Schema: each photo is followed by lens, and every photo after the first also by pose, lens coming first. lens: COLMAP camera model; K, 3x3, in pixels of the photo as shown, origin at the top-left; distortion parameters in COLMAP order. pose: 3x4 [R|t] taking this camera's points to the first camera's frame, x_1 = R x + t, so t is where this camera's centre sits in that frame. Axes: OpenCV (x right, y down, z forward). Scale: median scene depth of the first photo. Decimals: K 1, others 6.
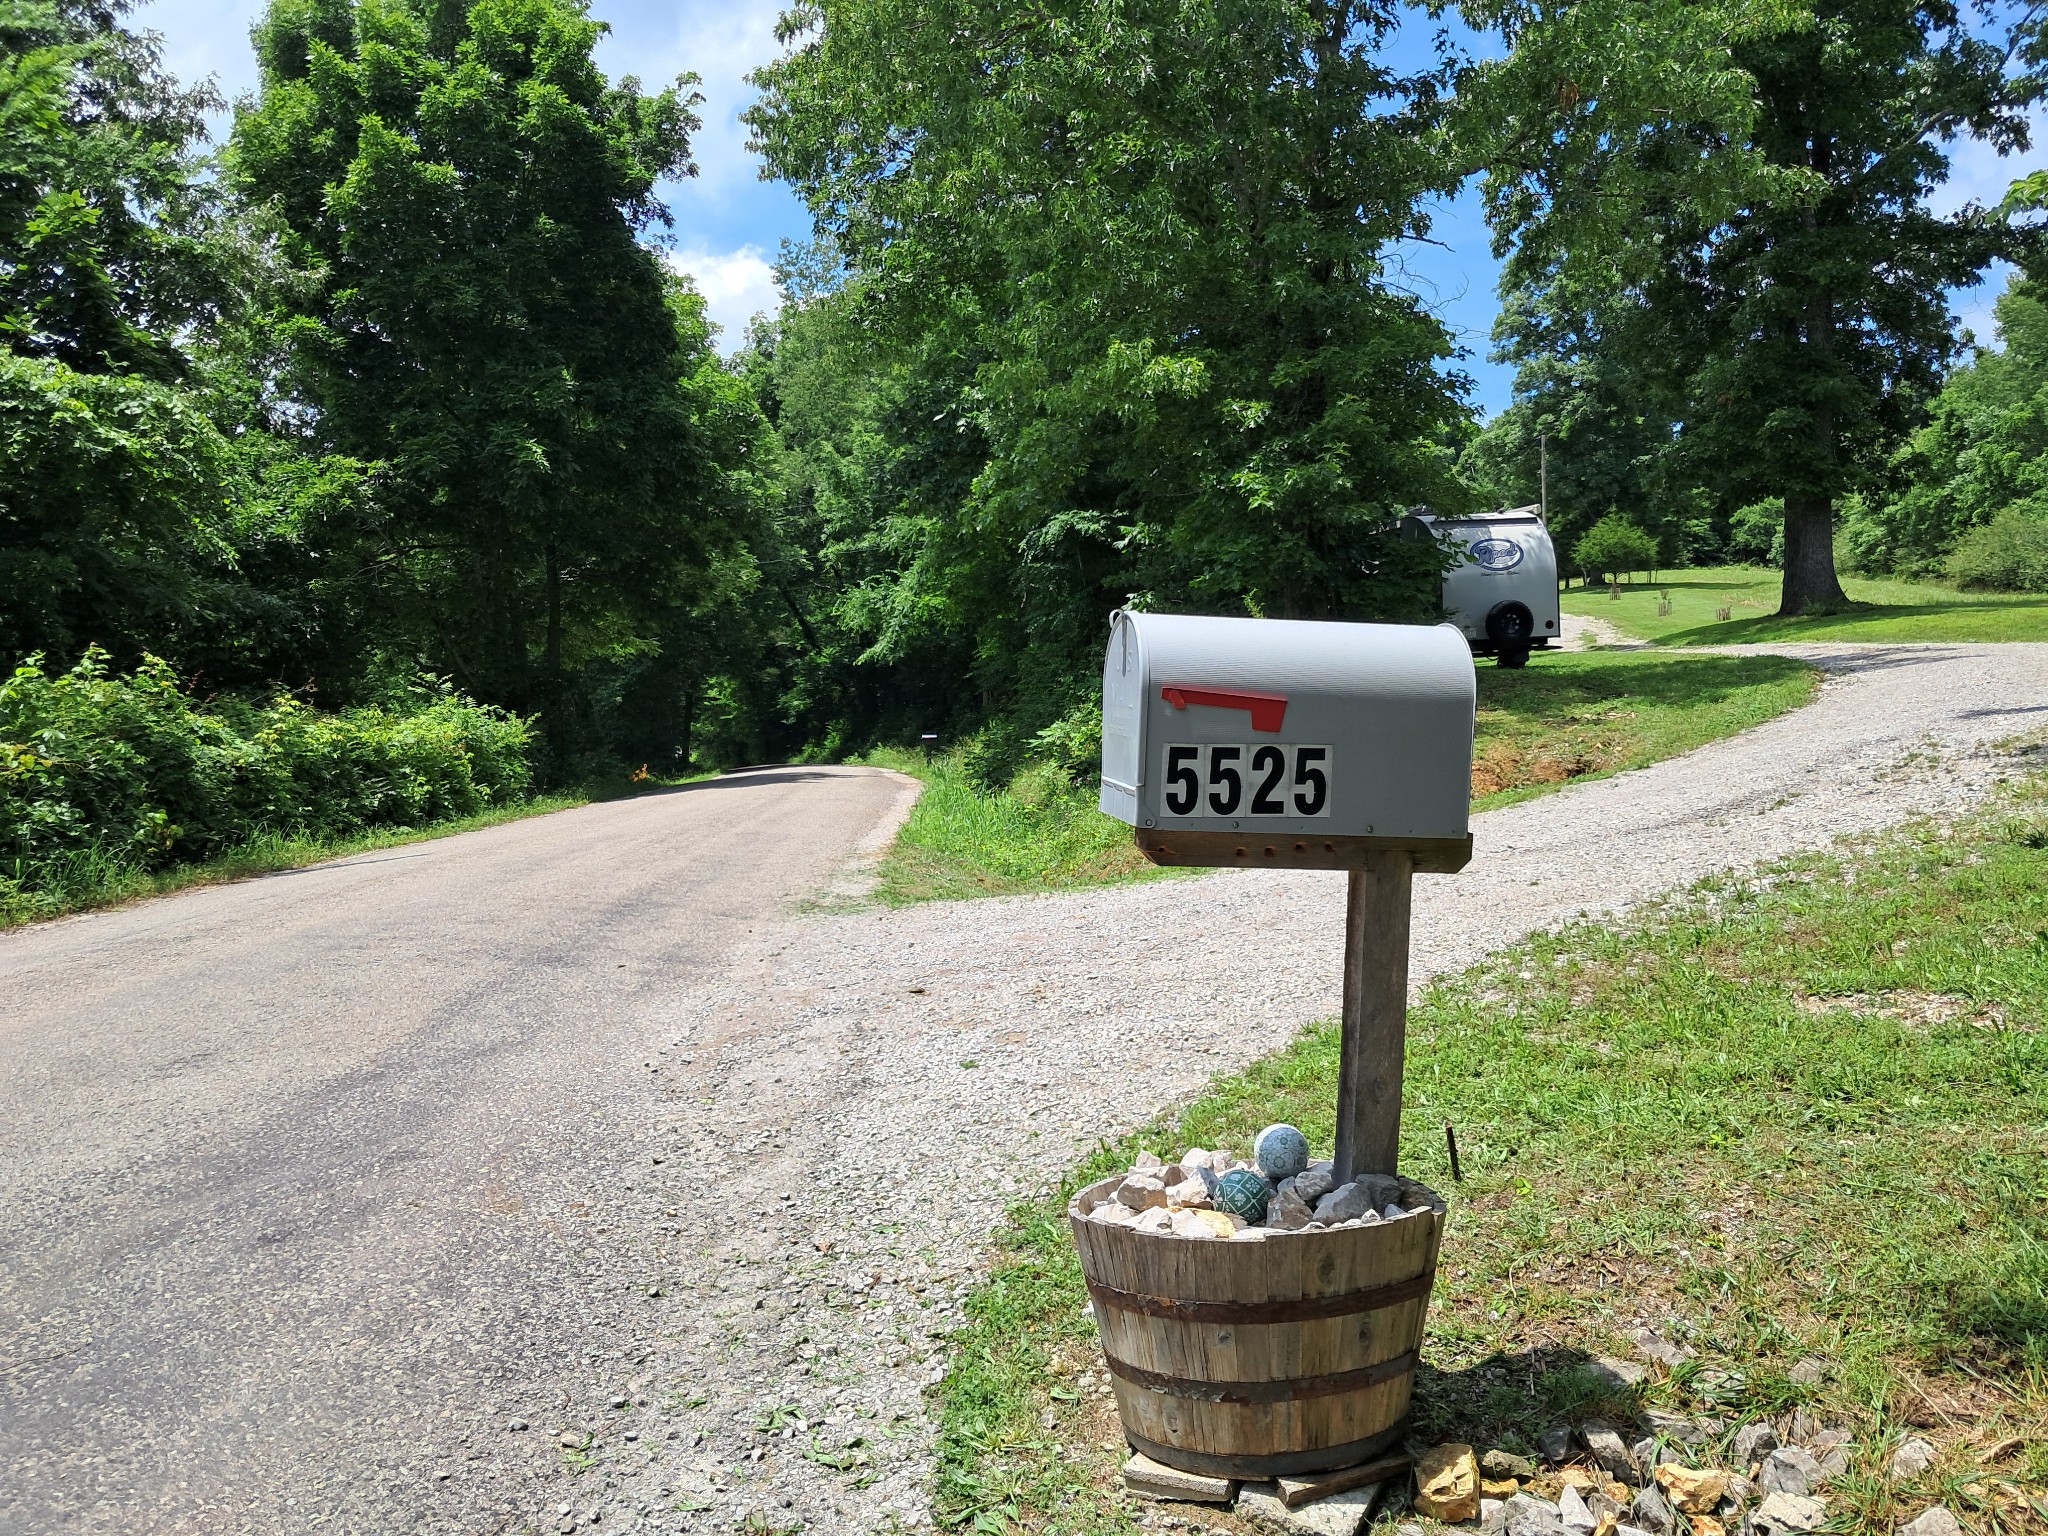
lens RADIAL K [[1692.6, 0, 1017.4], [0, 1692.6, 761.0], [0, 0, 1]] dist [0.009916, -0.002555]
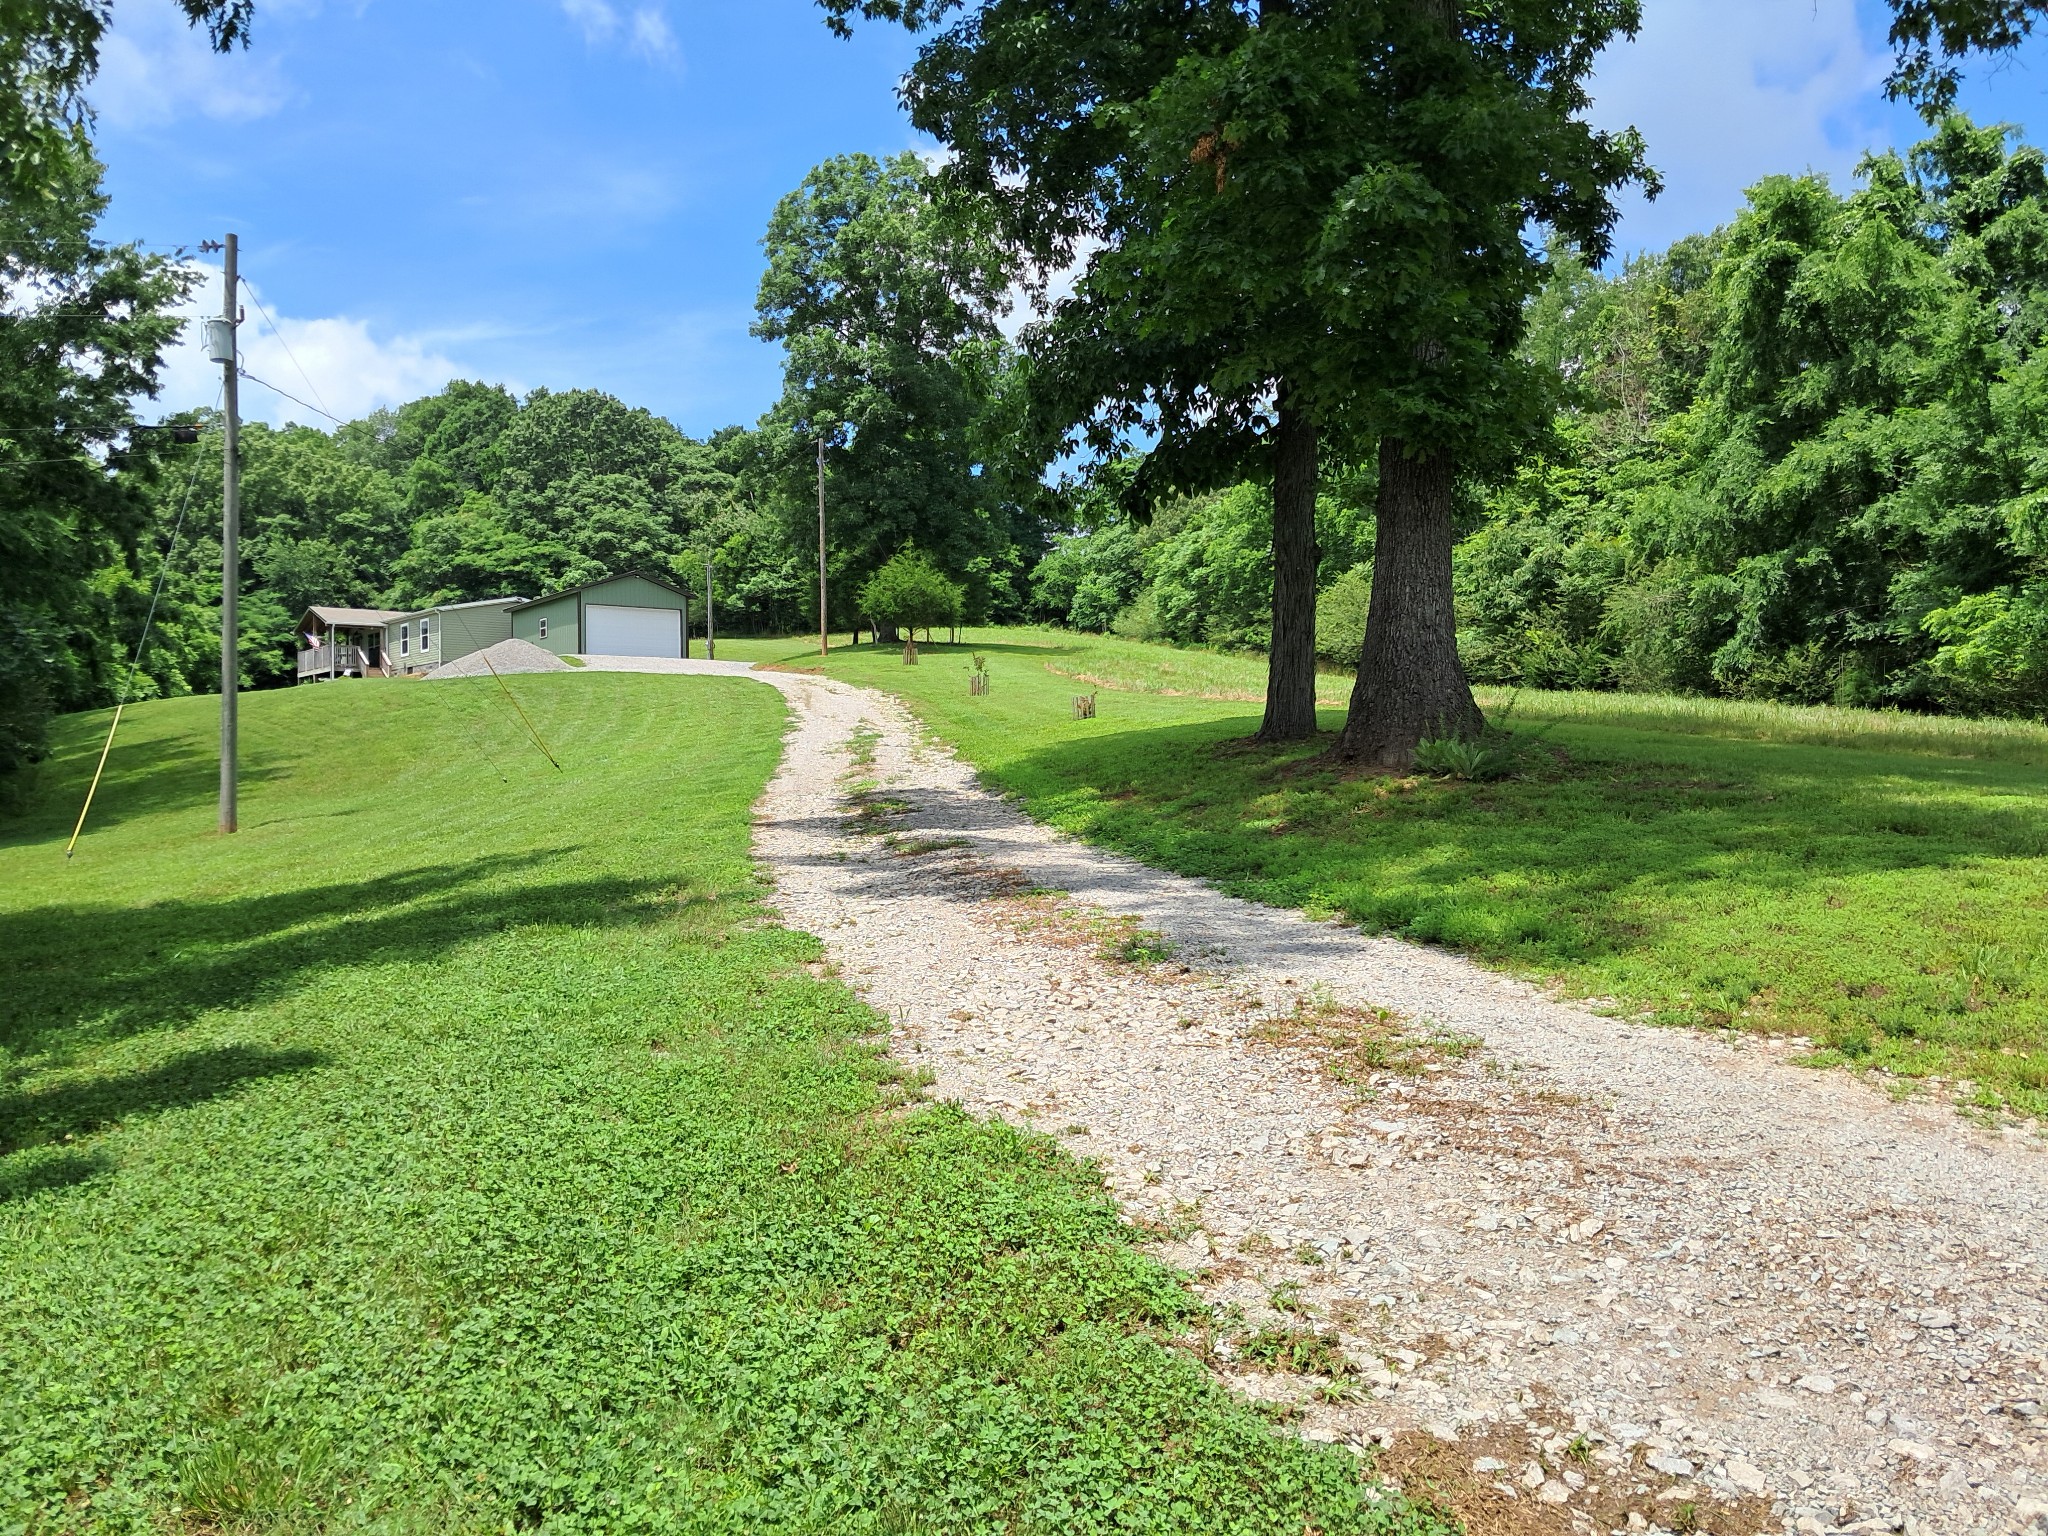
lens RADIAL K [[1692.6, 0, 1017.4], [0, 1692.6, 761.0], [0, 0, 1]] dist [0.009916, -0.002555]
pose [[0.919986, 0.015861, 0.391631, 0.095908], [-0.006119, 0.999640, -0.026110, -0.030327], [-0.391905, 0.021625, 0.919752, 0.272243]]
